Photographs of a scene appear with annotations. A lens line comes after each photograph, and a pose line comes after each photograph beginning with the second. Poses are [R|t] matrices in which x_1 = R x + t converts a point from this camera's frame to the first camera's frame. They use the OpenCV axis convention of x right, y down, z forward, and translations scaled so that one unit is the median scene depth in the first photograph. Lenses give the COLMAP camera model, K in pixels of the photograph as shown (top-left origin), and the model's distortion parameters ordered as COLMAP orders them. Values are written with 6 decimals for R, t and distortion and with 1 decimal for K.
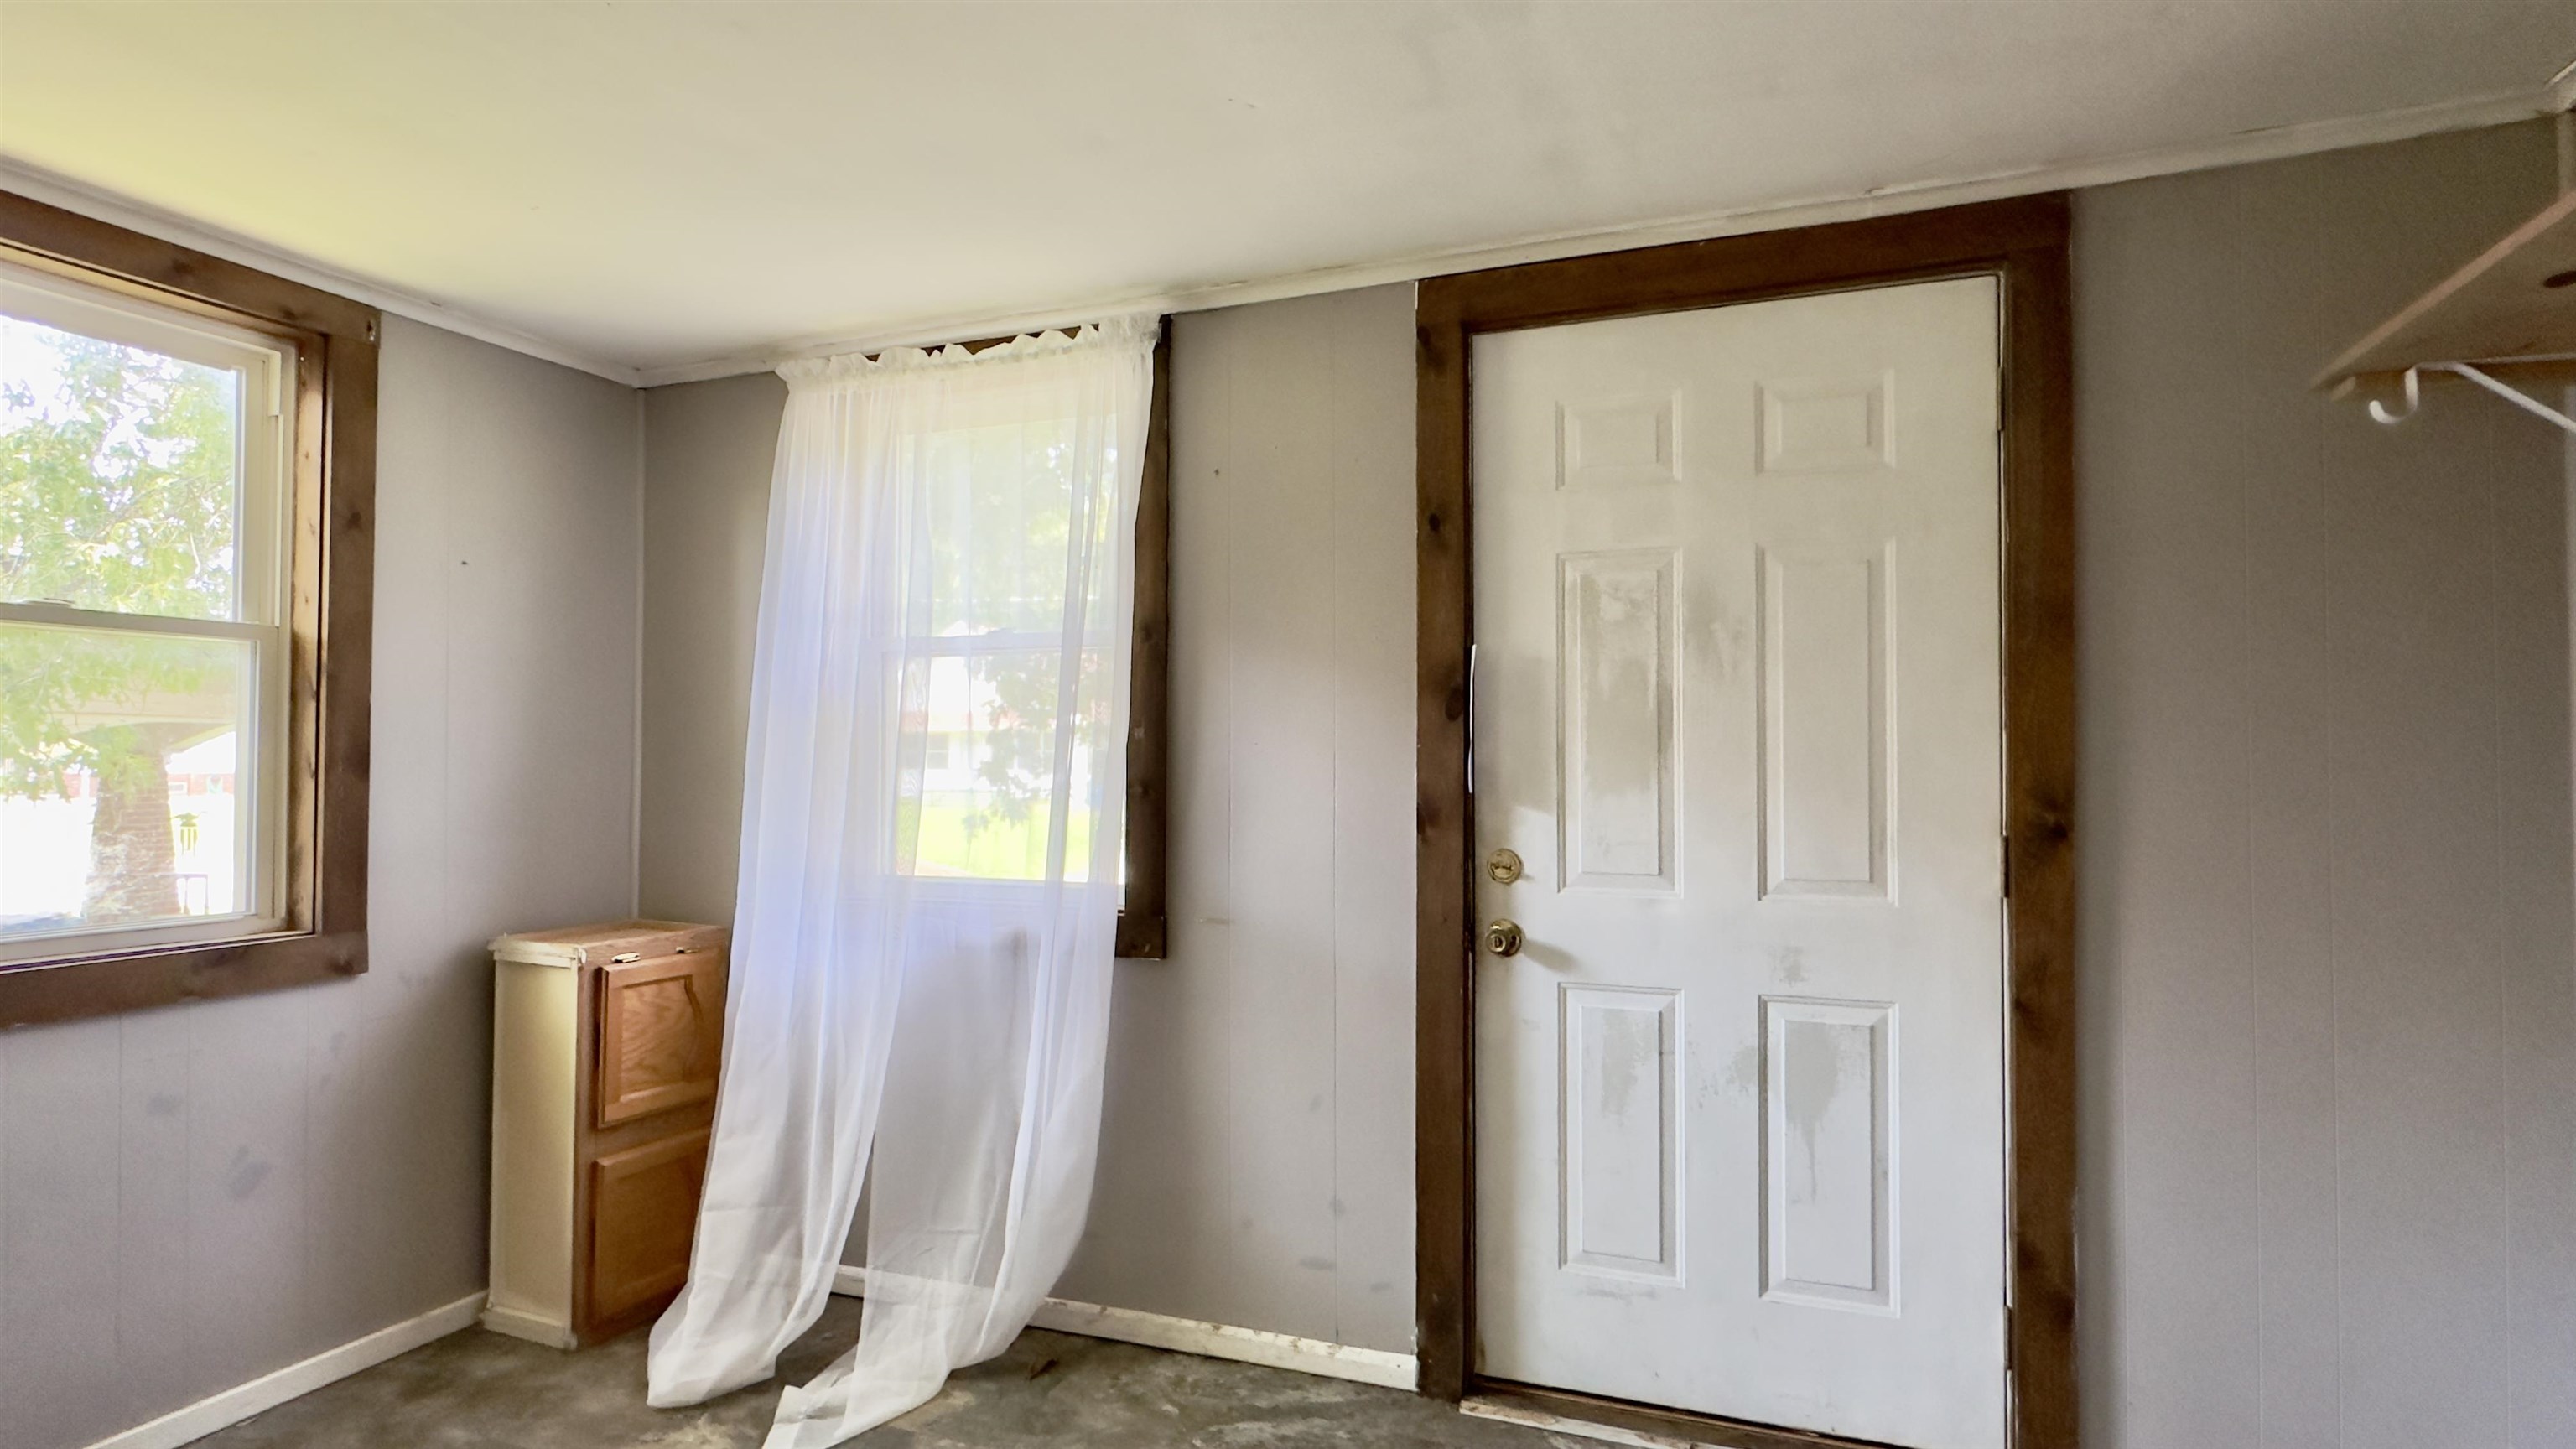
lens RADIAL K [[1307.6, 0, 1279.2], [0, 1307.6, 721.2], [0, 0, 1]] dist [-0.003446, -0.000772]
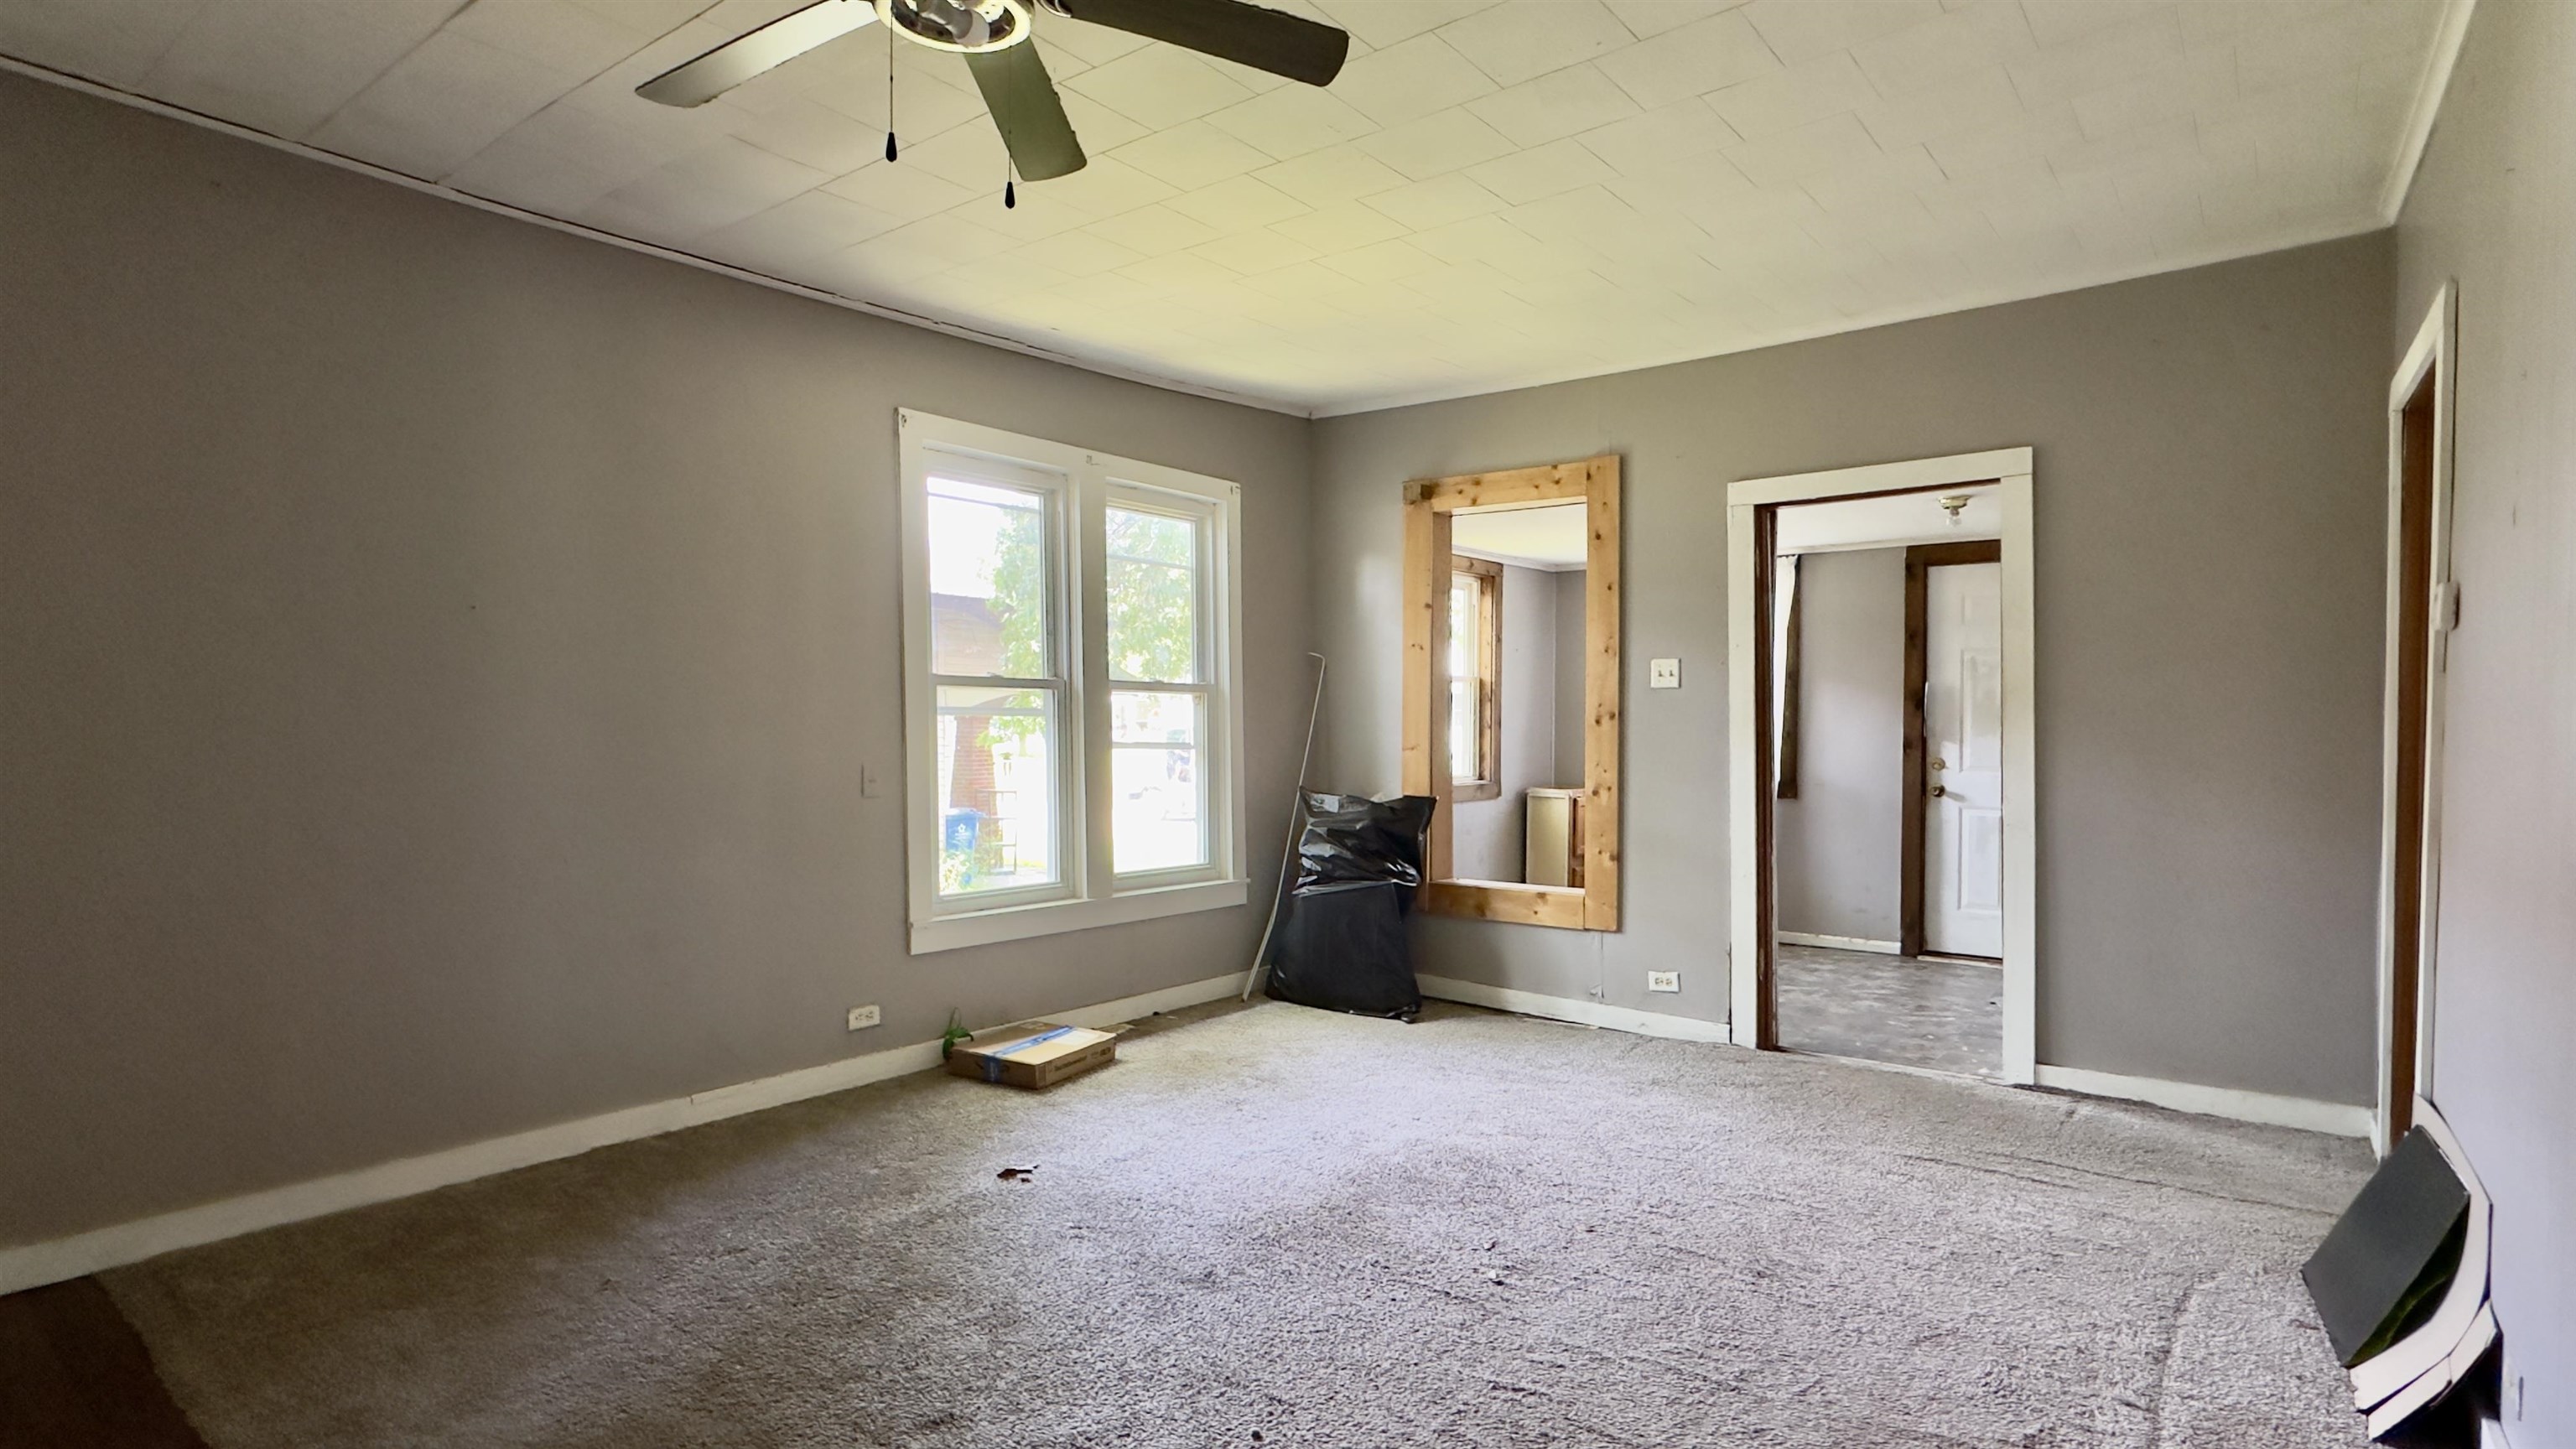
lens RADIAL K [[1307.6, 0, 1281.5], [0, 1307.6, 728.2], [0, 0, 1]] dist [-0.003446, -0.000772]
pose [[0.952190, 0.006888, -0.305429, -0.297221], [0.005010, 0.999259, 0.038154, -0.073234], [0.305465, -0.037860, 0.951450, -1.990266]]
